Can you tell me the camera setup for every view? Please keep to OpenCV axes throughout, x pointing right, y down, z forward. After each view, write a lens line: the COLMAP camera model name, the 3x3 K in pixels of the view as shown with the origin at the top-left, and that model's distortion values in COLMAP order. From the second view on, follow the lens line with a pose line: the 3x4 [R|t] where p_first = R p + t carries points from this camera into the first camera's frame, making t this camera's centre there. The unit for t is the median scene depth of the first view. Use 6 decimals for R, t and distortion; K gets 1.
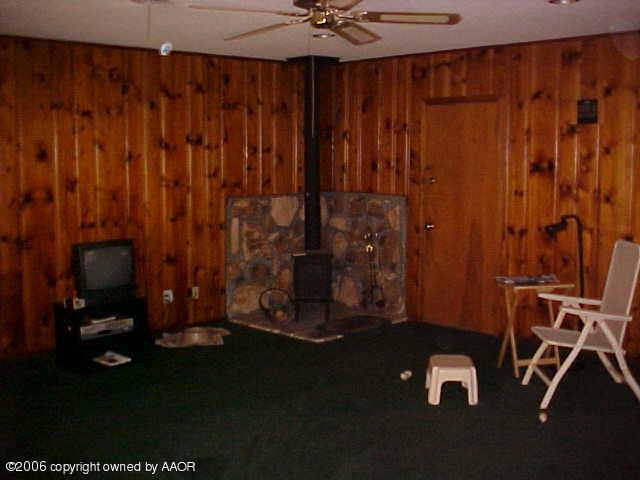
lens RADIAL K [[835.5, 0, 320.0], [0, 835.5, 240.0], [0, 0, 1]] dist [-0.003481, 0.017119]
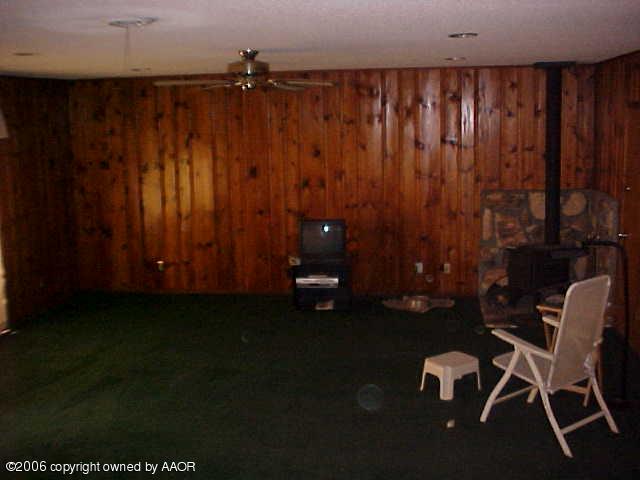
lens RADIAL K [[835.5, 0, 320.0], [0, 835.5, 240.0], [0, 0, 1]] dist [-0.003481, 0.017119]
pose [[0.600109, 0.122247, -0.790522, 0.678365], [-0.069098, 0.992482, 0.101023, -0.084649], [0.796928, -0.006002, 0.604044, 0.135459]]
